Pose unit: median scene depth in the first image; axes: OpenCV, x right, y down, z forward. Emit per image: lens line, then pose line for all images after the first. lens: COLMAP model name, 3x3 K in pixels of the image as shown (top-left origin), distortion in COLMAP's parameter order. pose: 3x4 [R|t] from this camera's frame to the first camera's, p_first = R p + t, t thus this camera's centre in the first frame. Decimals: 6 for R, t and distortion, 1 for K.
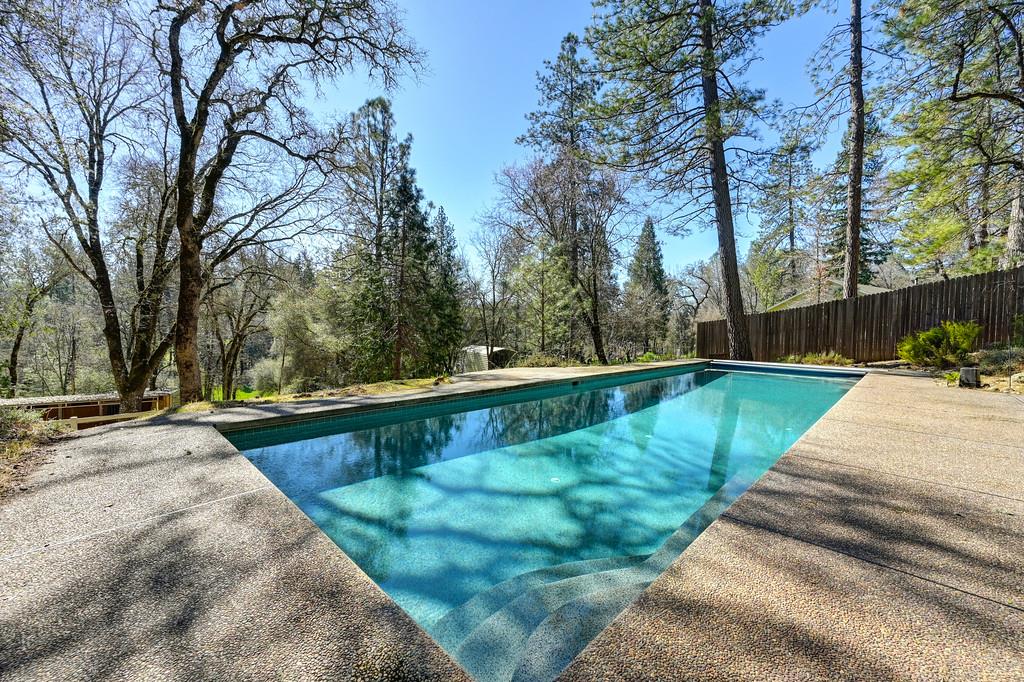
lens RADIAL K [[398.4, 0, 512.0], [0, 398.4, 341.0], [0, 0, 1]] dist [0.000180, -0.000005]
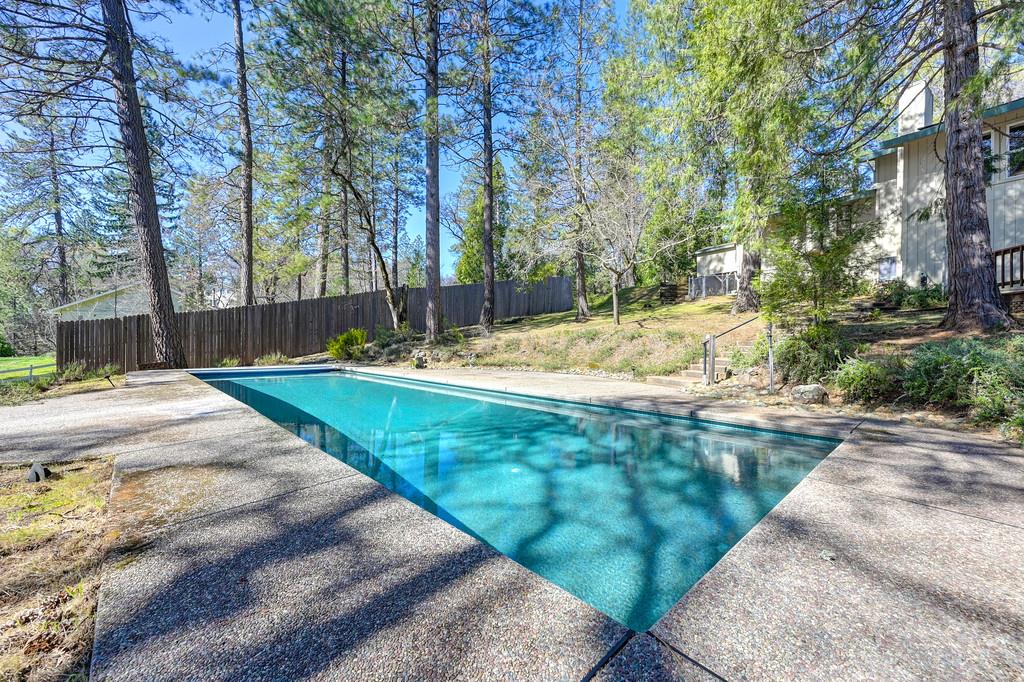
lens RADIAL K [[400.2, 0, 512.0], [0, 400.2, 341.0], [0, 0, 1]] dist [-0.001134, -0.000122]
pose [[-0.164140, -0.021651, 0.986199, -0.810440], [0.041395, 0.998727, 0.028816, -0.021264], [-0.985568, 0.045553, -0.163035, 1.029300]]
